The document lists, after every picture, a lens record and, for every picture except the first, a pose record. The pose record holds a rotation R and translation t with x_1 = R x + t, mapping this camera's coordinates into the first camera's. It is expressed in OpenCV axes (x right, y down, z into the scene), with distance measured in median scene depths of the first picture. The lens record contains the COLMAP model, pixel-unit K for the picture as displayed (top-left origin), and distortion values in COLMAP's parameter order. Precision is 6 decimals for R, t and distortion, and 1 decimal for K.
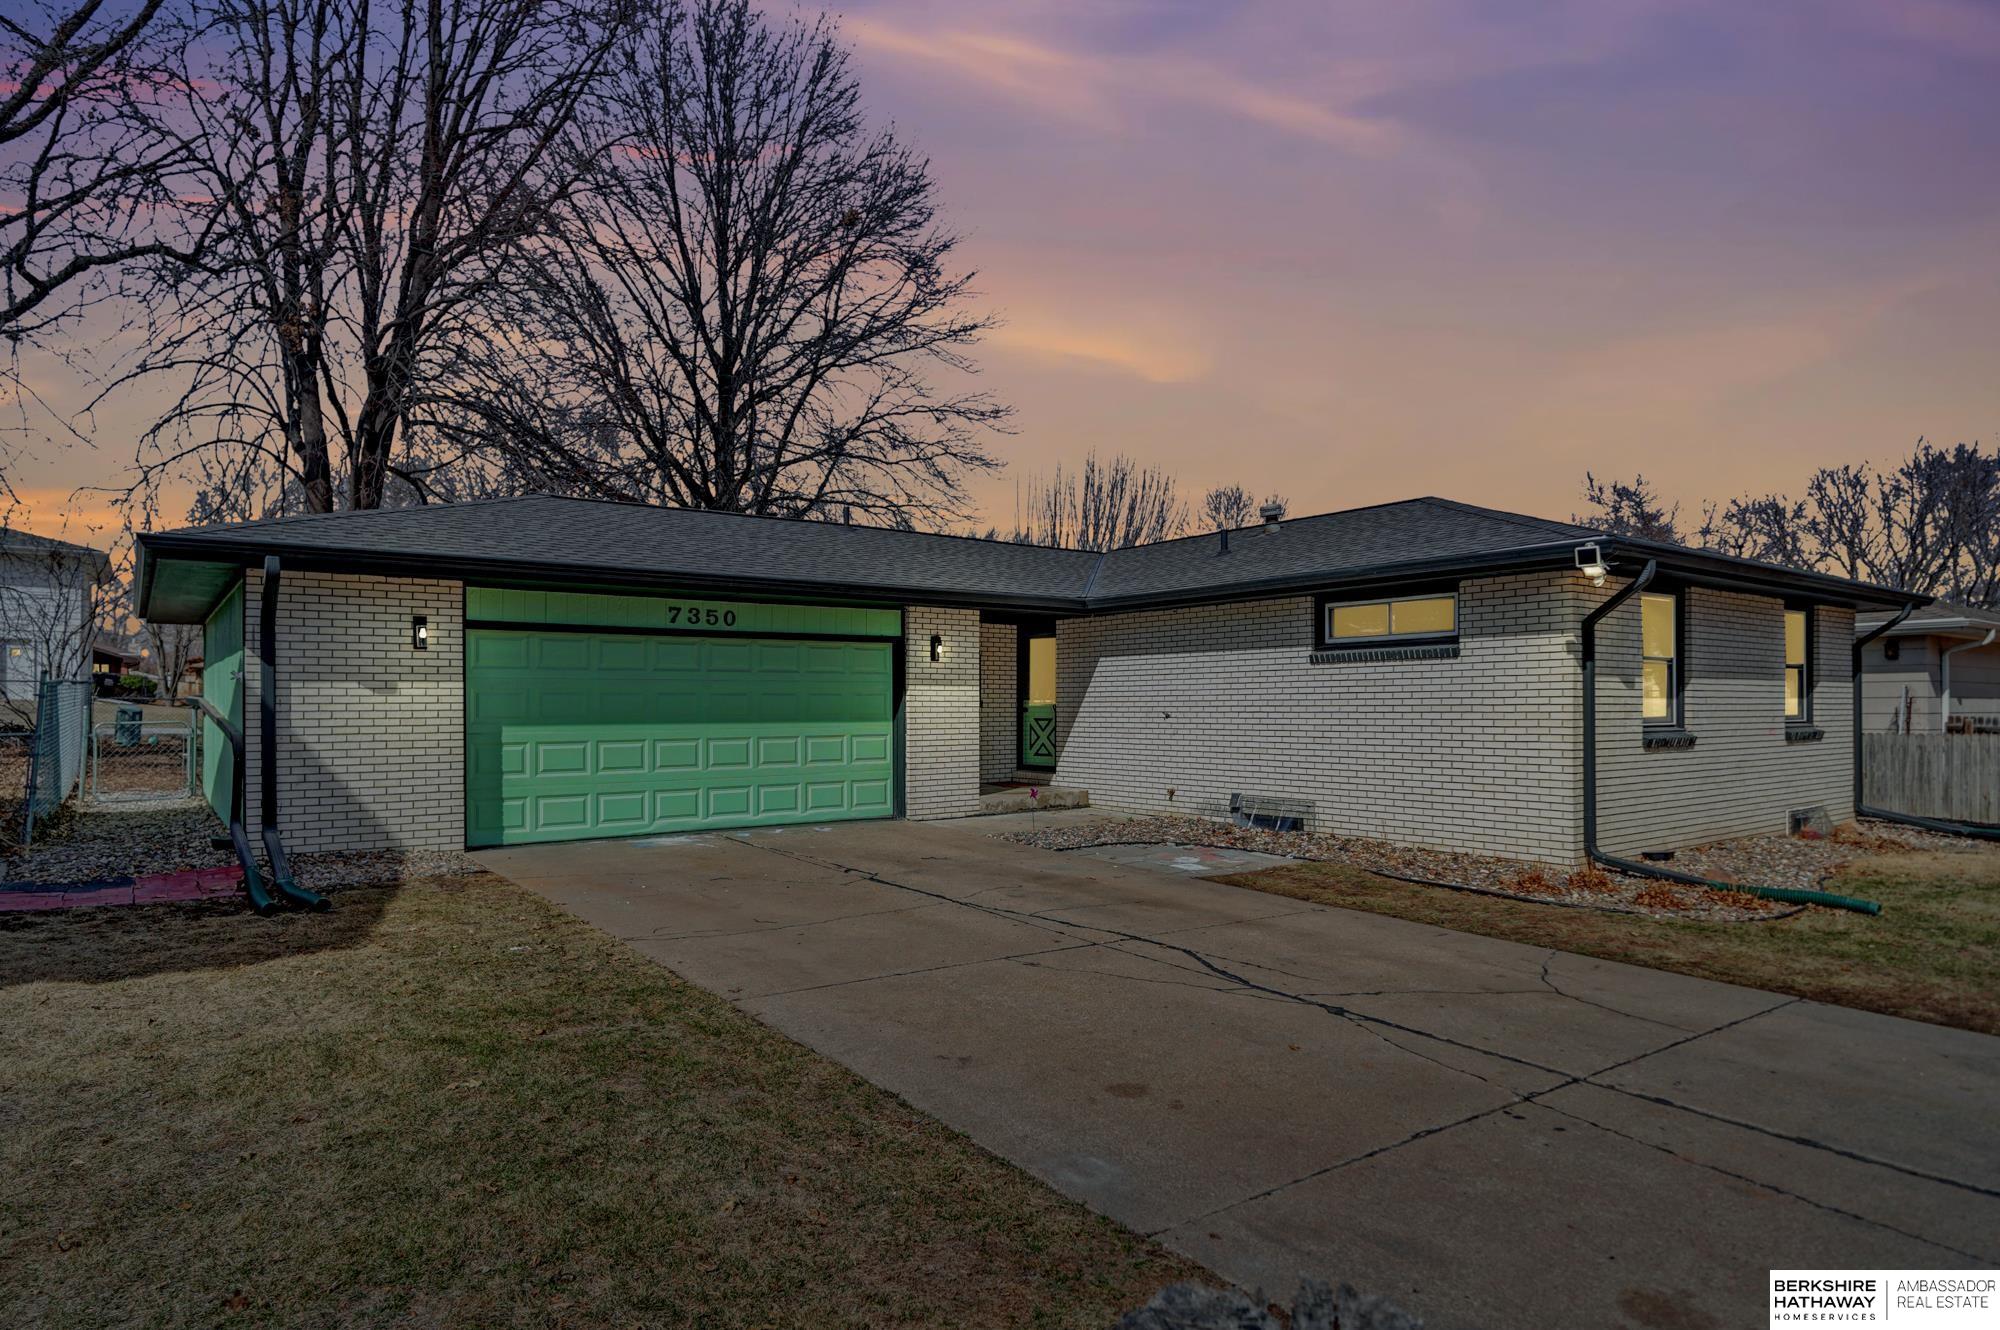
lens RADIAL K [[1027.3, 0, 1003.8], [0, 1027.3, 680.6], [0, 0, 1]] dist [-0.000720, 0.000127]
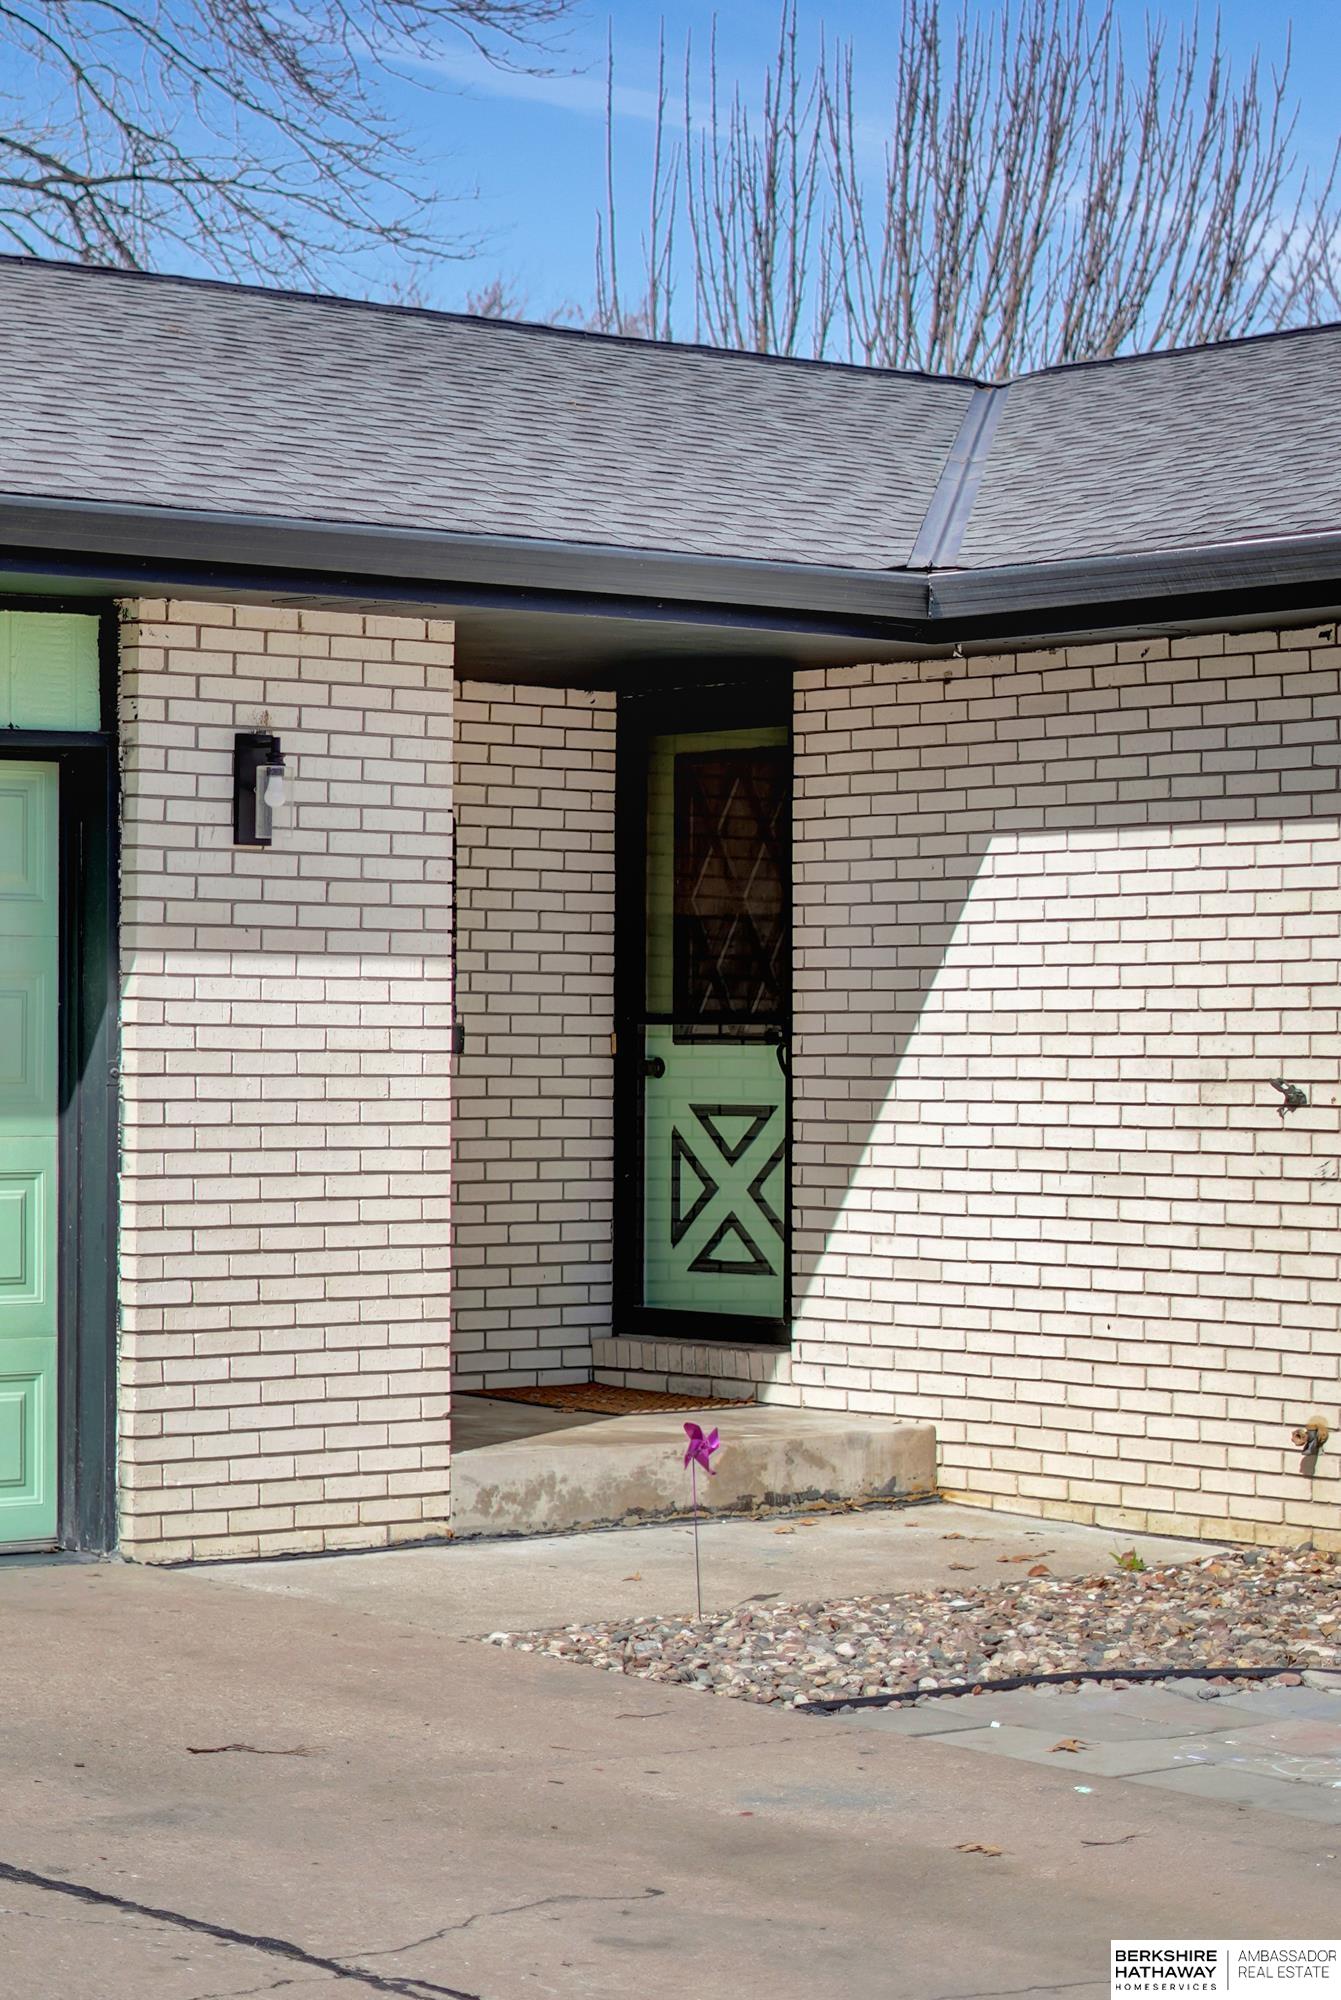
lens RADIAL K [[3059.6, 0, 667.4], [0, 3059.6, 1001.7], [0, 0, 1]] dist [-0.003800, 0.000000]
pose [[0.996598, 0.006785, 0.082132, -0.032035], [-0.008084, 0.999847, 0.015492, 0.003665], [-0.082014, -0.016103, 0.996501, 0.335615]]
